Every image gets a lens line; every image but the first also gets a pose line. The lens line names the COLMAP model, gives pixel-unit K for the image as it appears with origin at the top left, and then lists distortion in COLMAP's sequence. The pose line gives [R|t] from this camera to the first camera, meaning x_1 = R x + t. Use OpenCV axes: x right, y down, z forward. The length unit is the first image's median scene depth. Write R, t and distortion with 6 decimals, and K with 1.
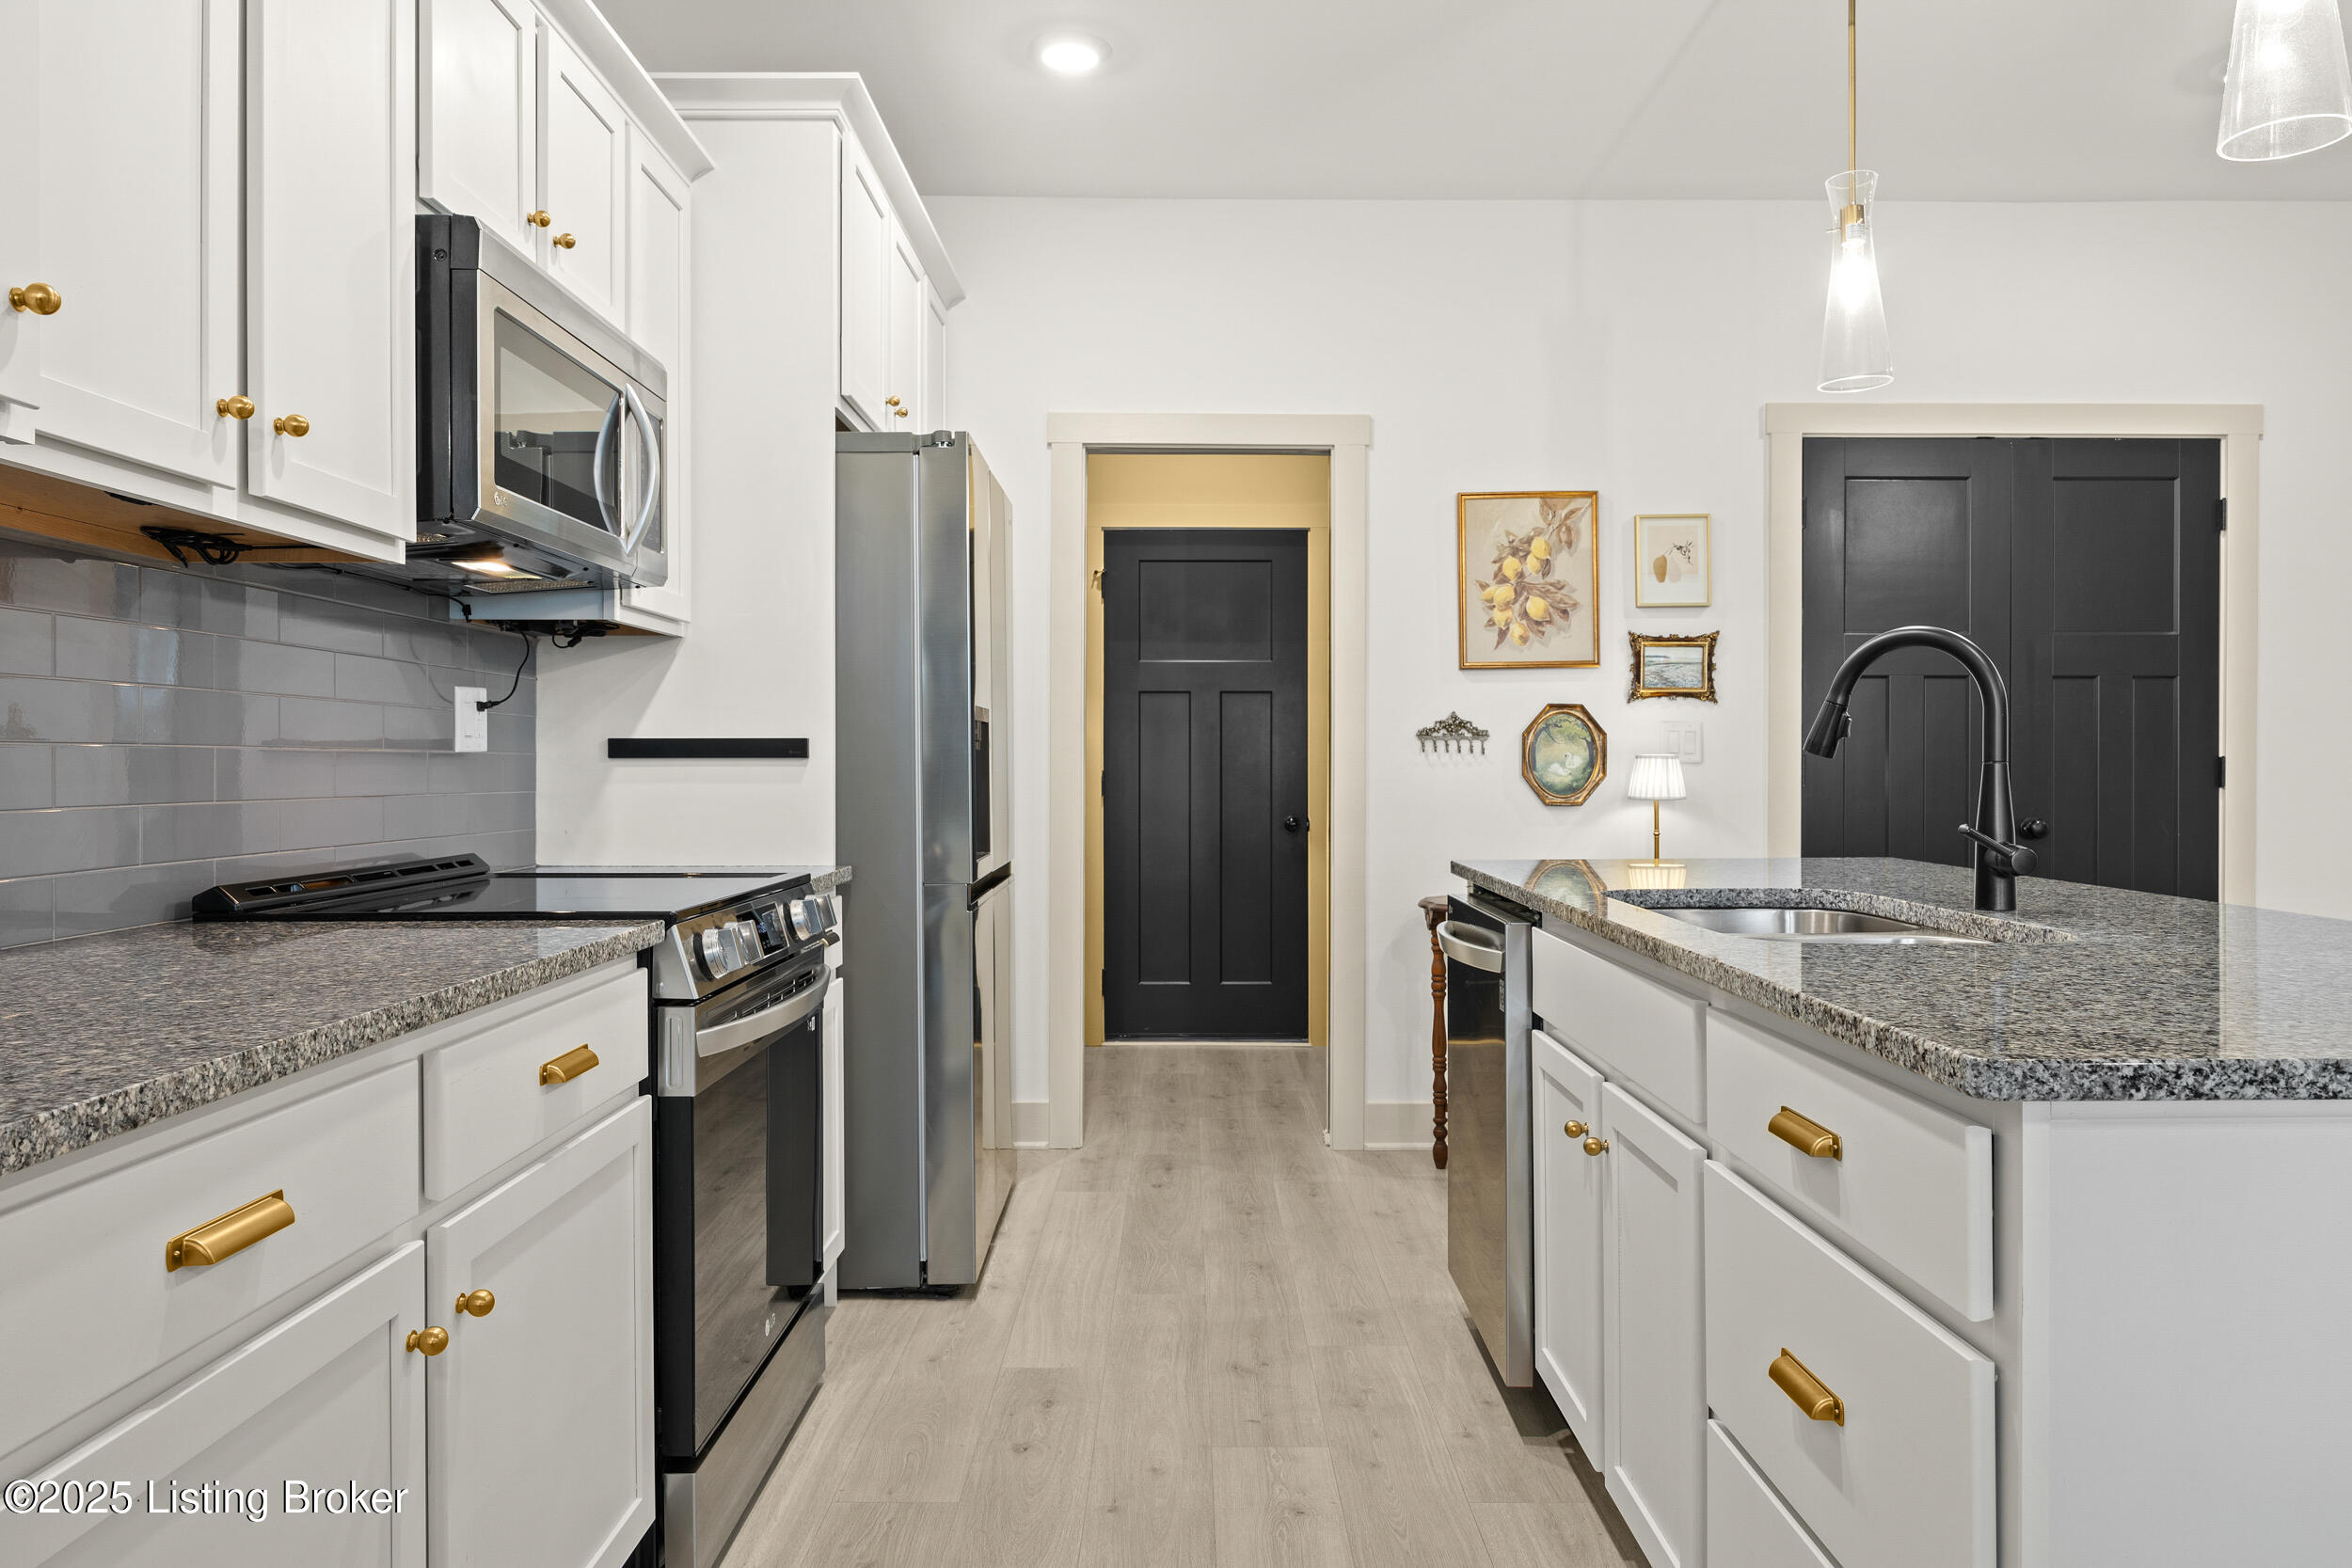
lens RADIAL K [[1587.9, 0, 1199.5], [0, 1587.9, 760.1], [0, 0, 1]] dist [-0.009716, 0.000040]
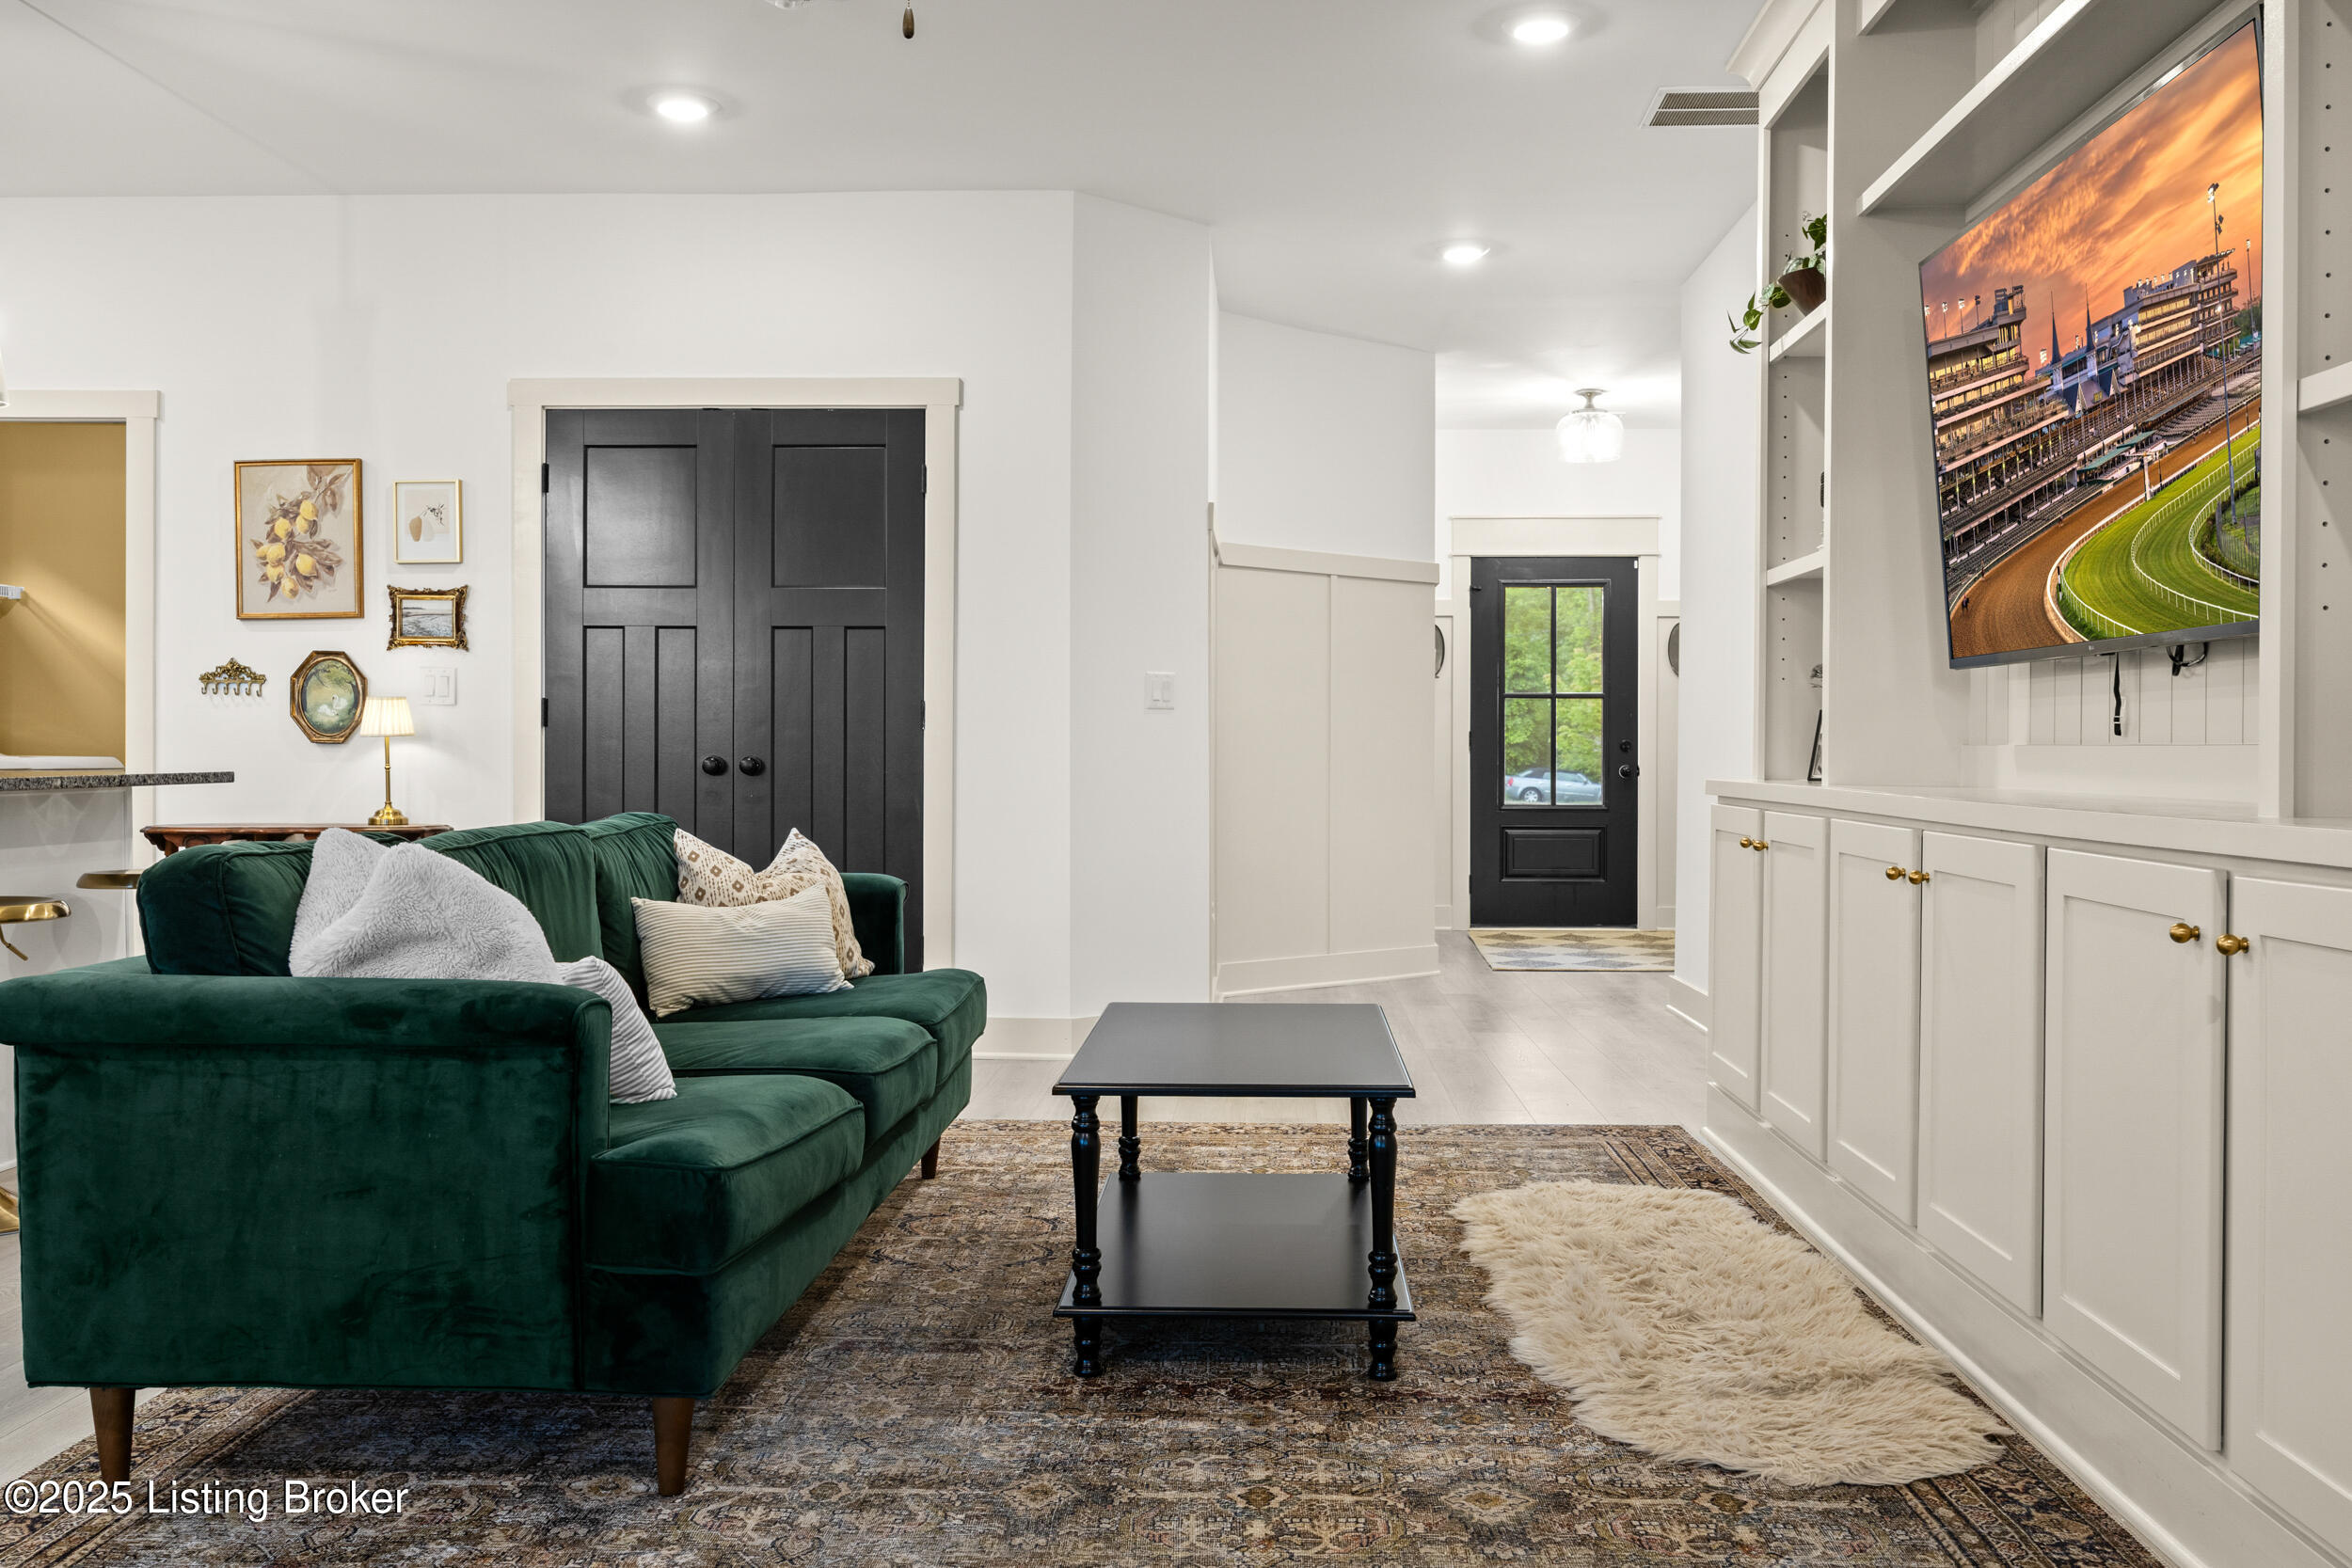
lens RADIAL K [[2046.8, 0, 1222.3], [0, 2046.8, 761.0], [0, 0, 1]] dist [0.000230, -0.009403]
pose [[0.999228, 0.004634, -0.039000, 0.909503], [-0.004205, 0.999930, 0.011076, 0.023008], [0.039048, -0.010903, 0.999178, -0.405516]]
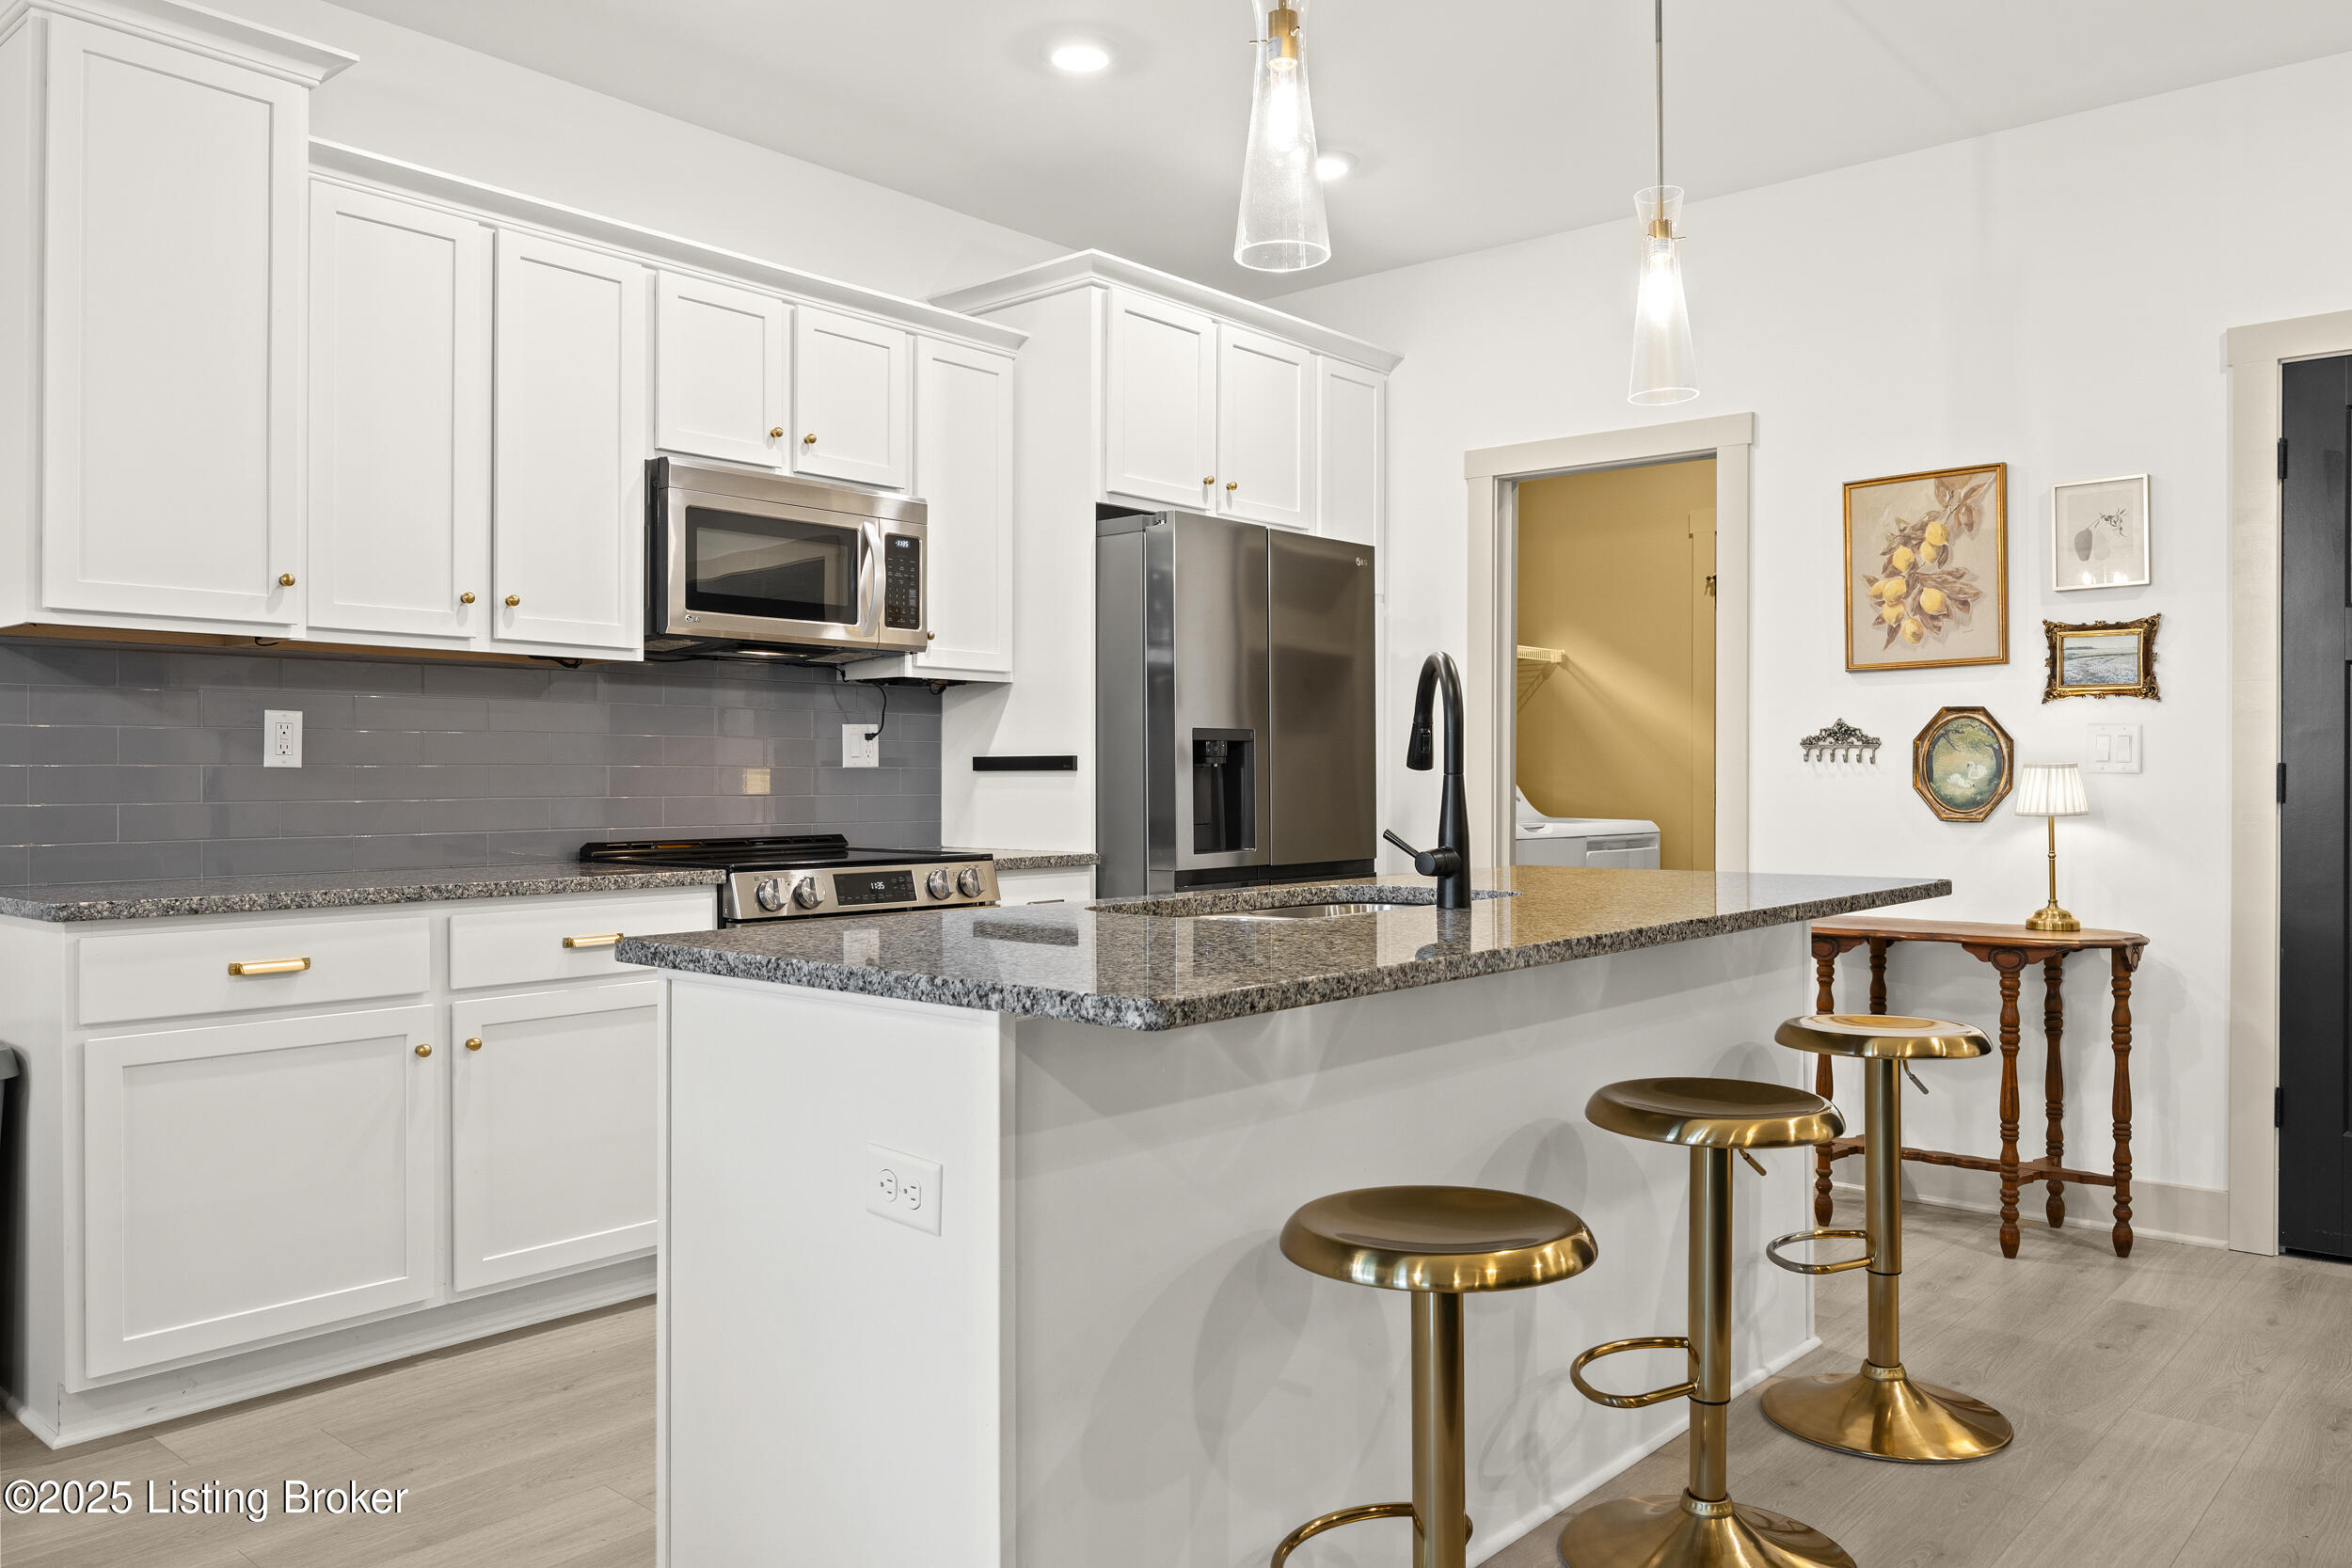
lens RADIAL K [[1724.4, 0, 1181.8], [0, 1724.4, 780.2], [0, 0, 1]] dist [-0.002889, 0.001190]
pose [[0.747524, 0.002297, -0.664231, 0.543762], [0.002359, 0.999979, 0.006113, -0.001181], [0.664231, -0.006136, 0.747503, -0.013223]]
